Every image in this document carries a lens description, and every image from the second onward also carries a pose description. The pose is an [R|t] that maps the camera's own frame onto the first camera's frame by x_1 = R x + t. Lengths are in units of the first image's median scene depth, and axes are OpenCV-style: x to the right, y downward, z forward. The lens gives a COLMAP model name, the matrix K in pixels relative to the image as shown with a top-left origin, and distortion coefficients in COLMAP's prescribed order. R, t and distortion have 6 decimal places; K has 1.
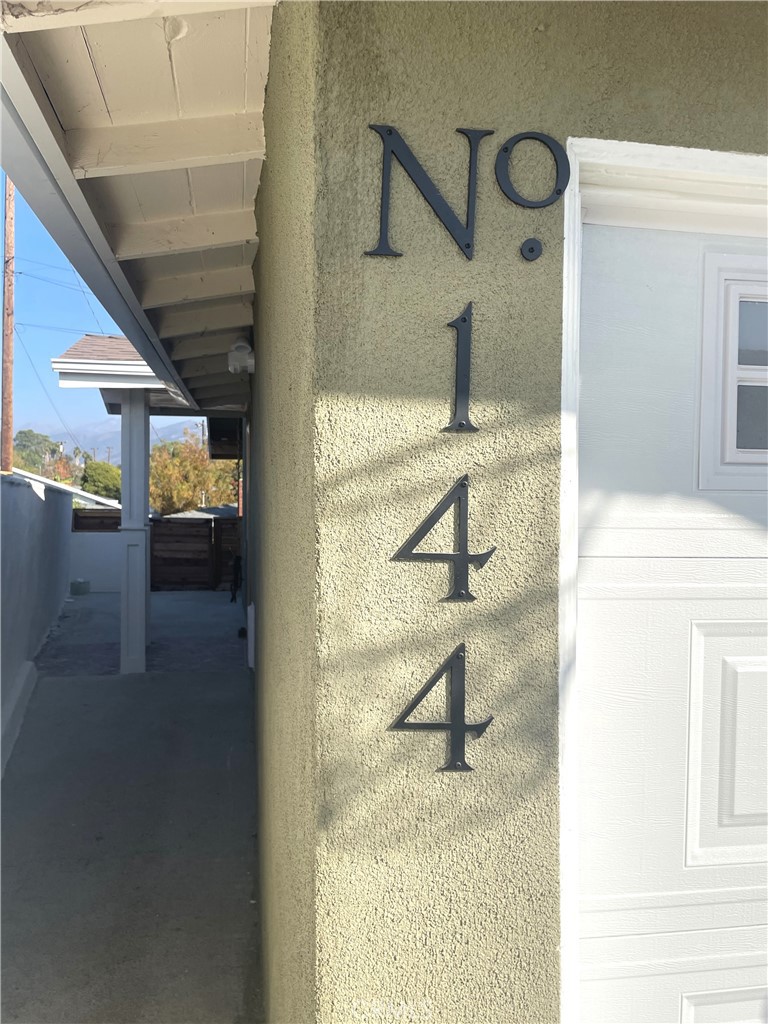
lens RADIAL K [[785.0, 0, 395.0], [0, 785.0, 521.3], [0, 0, 1]] dist [0.094305, -0.123225]
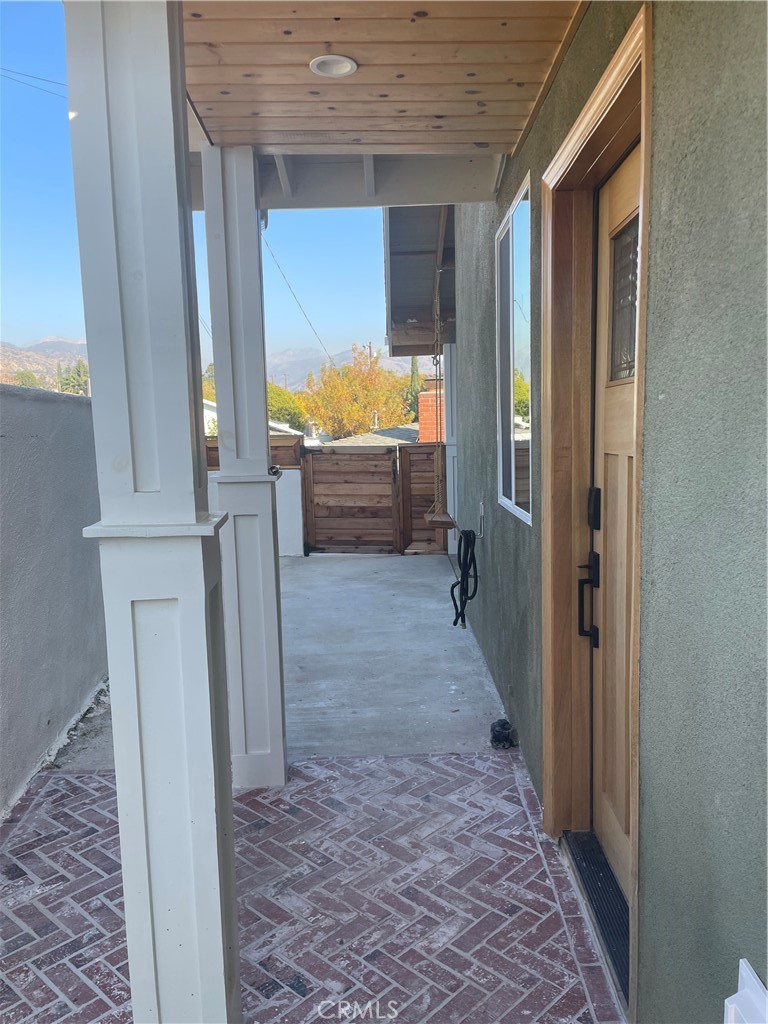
lens RADIAL K [[771.9, 0, 397.5], [0, 771.9, 517.3], [0, 0, 1]] dist [0.100197, -0.122817]
pose [[0.978420, -0.004592, -0.206573, -0.098401], [0.025180, 0.994951, 0.097149, -0.006868], [0.205084, -0.100254, 0.973596, 0.368351]]
